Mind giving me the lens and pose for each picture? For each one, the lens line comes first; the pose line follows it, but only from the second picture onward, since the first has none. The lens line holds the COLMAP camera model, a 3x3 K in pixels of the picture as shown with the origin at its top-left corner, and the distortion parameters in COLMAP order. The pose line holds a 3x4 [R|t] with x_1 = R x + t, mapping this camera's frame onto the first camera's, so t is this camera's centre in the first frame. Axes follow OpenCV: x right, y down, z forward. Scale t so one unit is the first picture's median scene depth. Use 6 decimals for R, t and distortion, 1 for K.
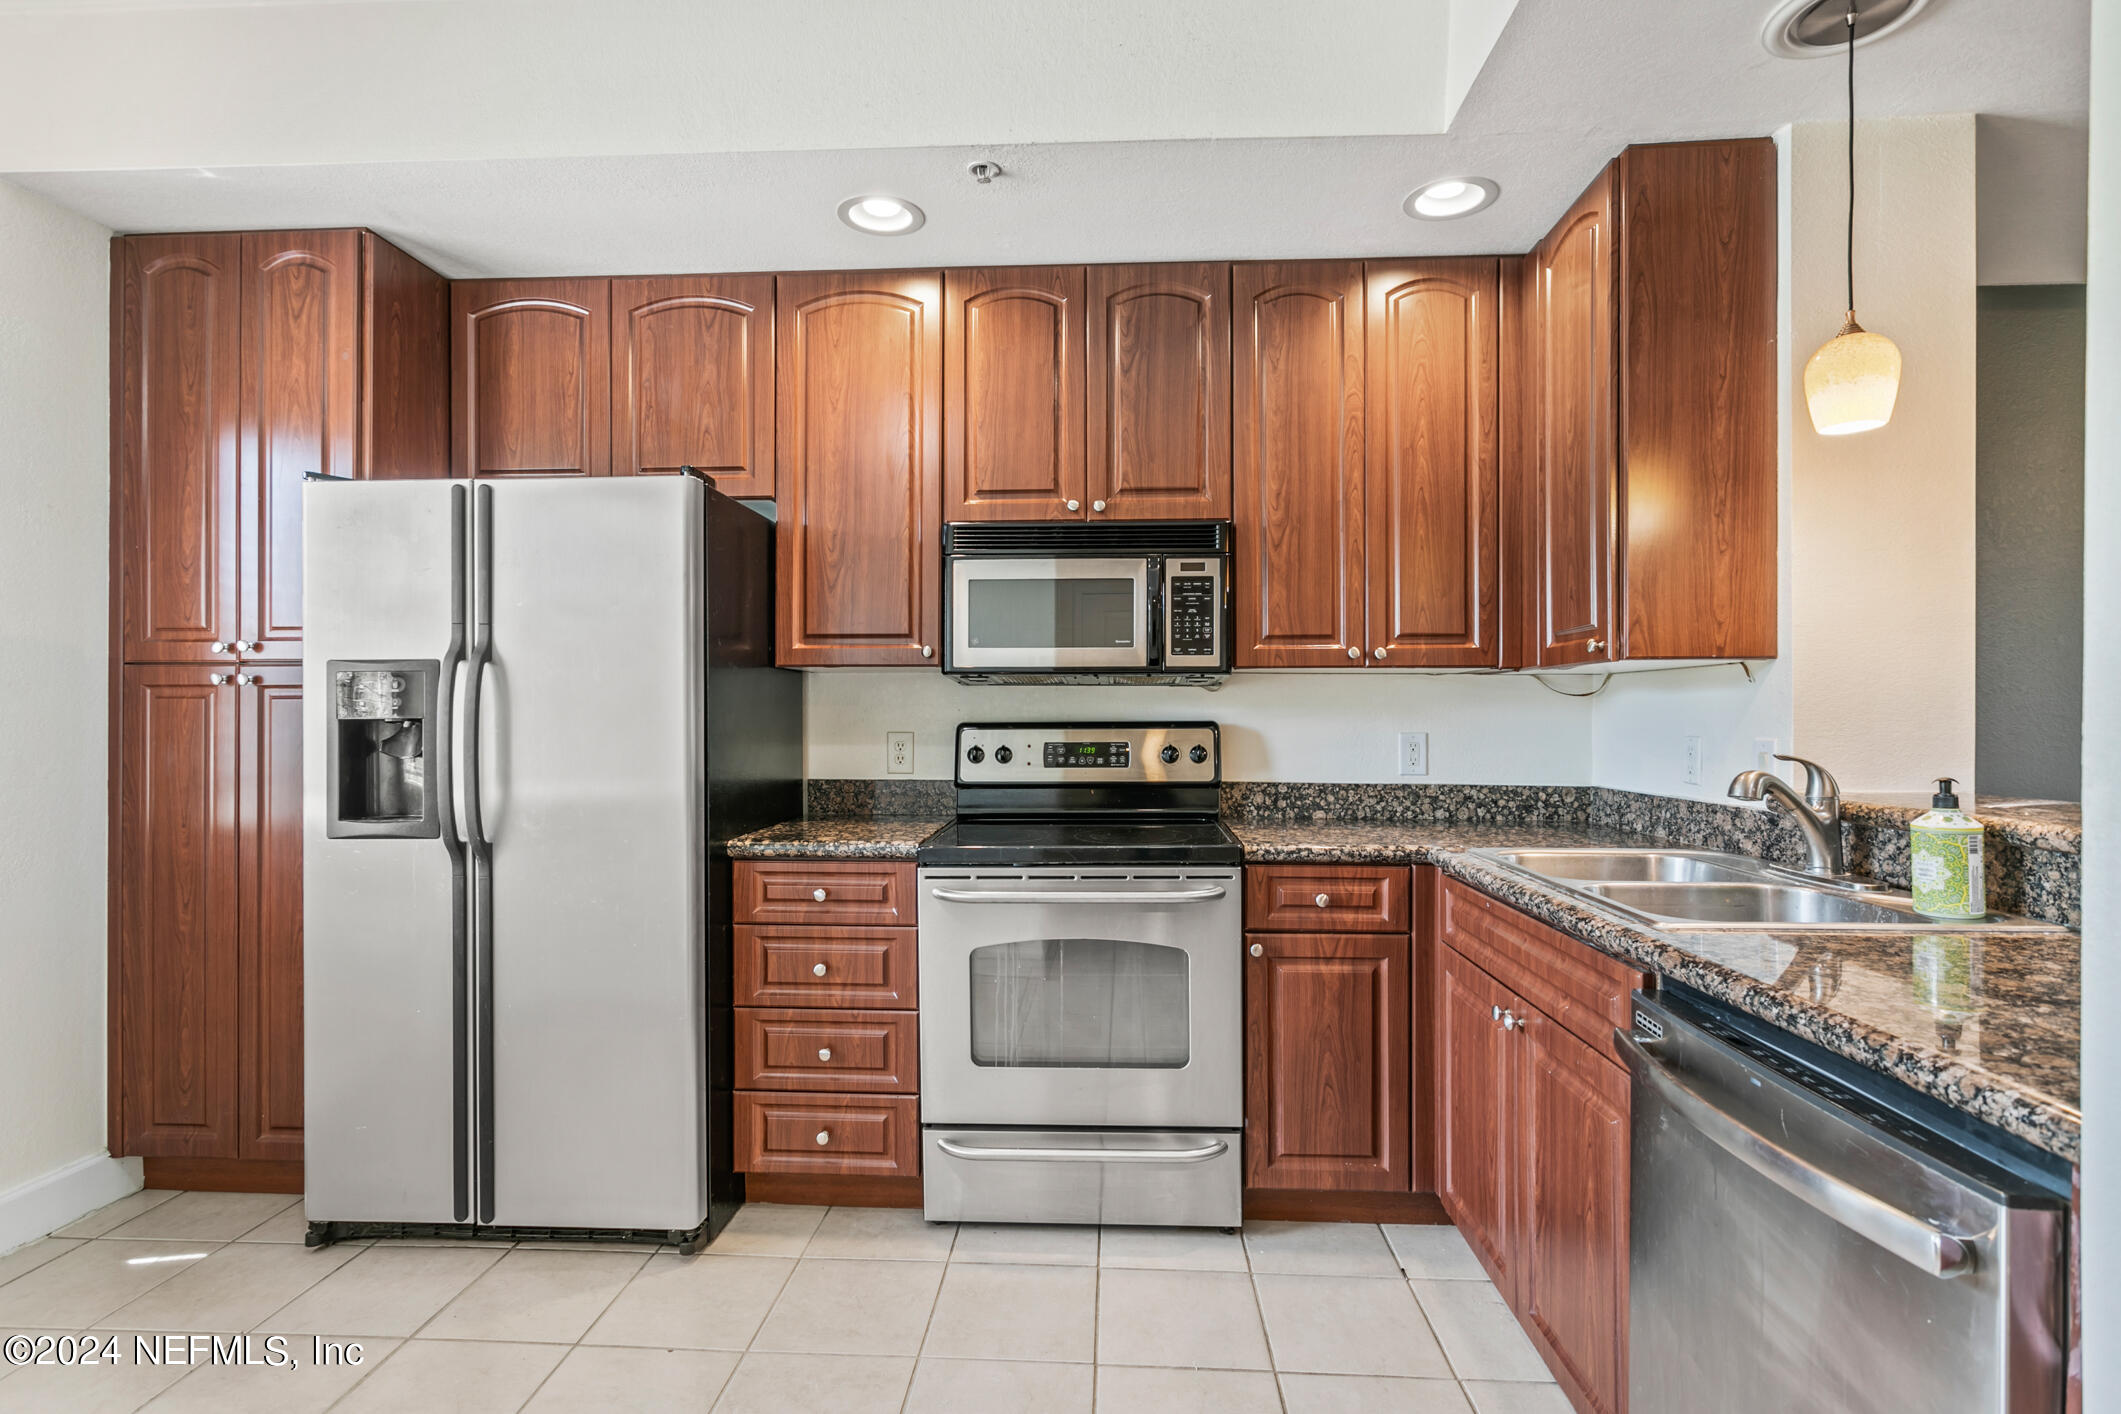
lens RADIAL K [[1020.1, 0, 1059.6], [0, 1020.1, 713.8], [0, 0, 1]] dist [0.002351, 0.004027]
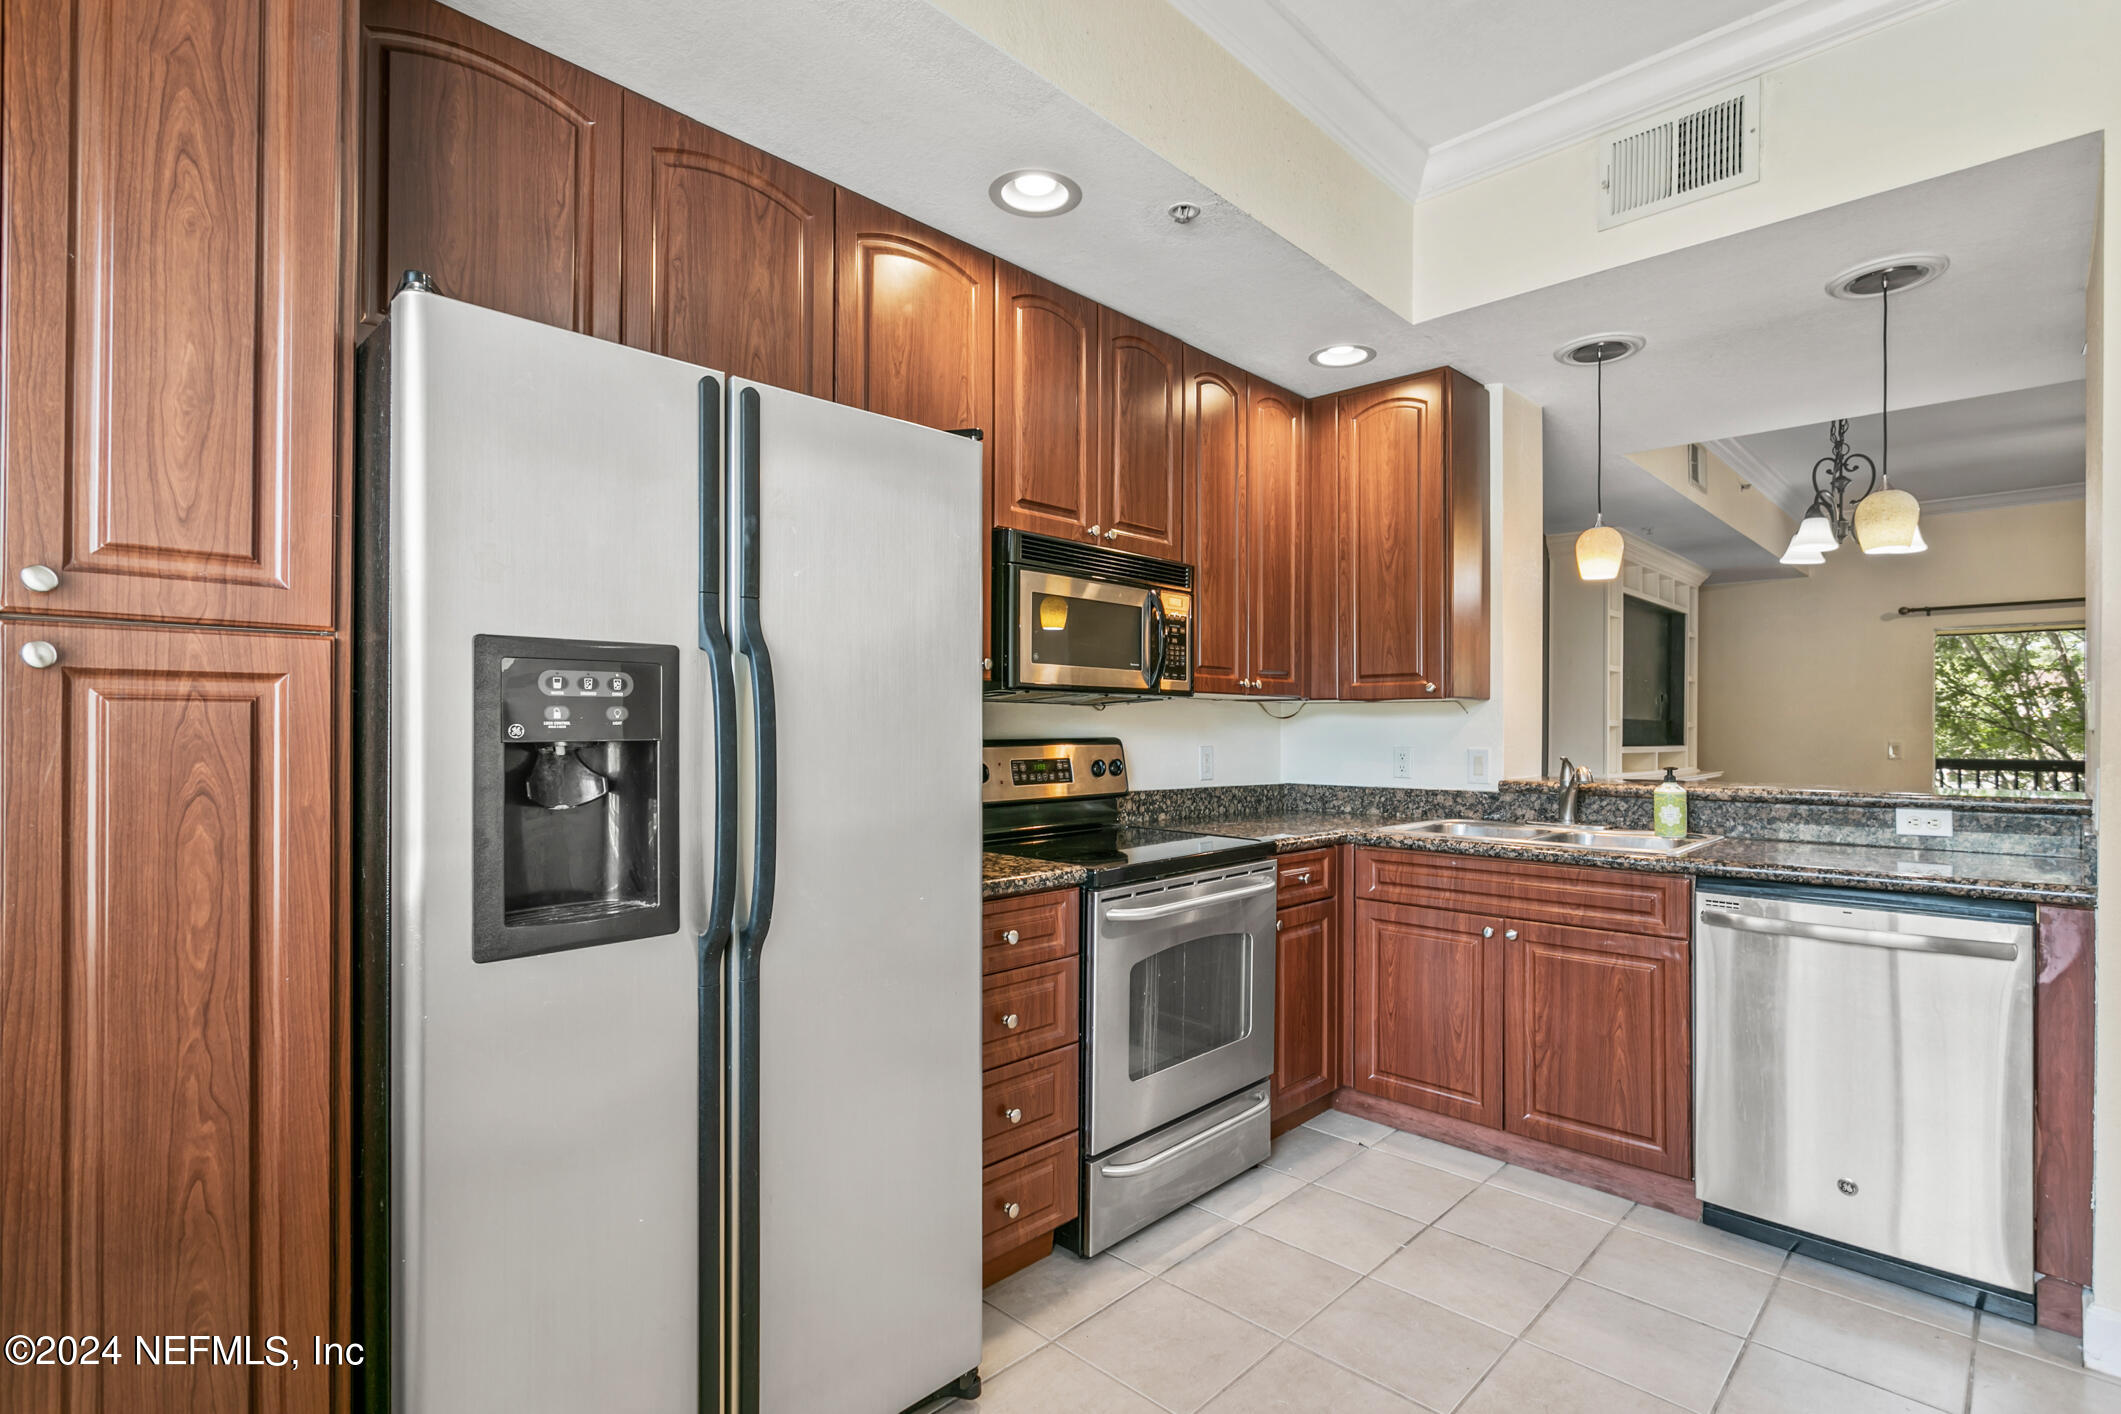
lens RADIAL K [[1022.4, 0, 1069.1], [0, 1022.4, 719.2], [0, 0, 1]] dist [0.001298, 0.000210]
pose [[0.646268, 0.009711, 0.763049, -0.874098], [-0.005817, 0.999953, -0.007800, -0.004712], [-0.763089, 0.000602, 0.646294, 0.384269]]
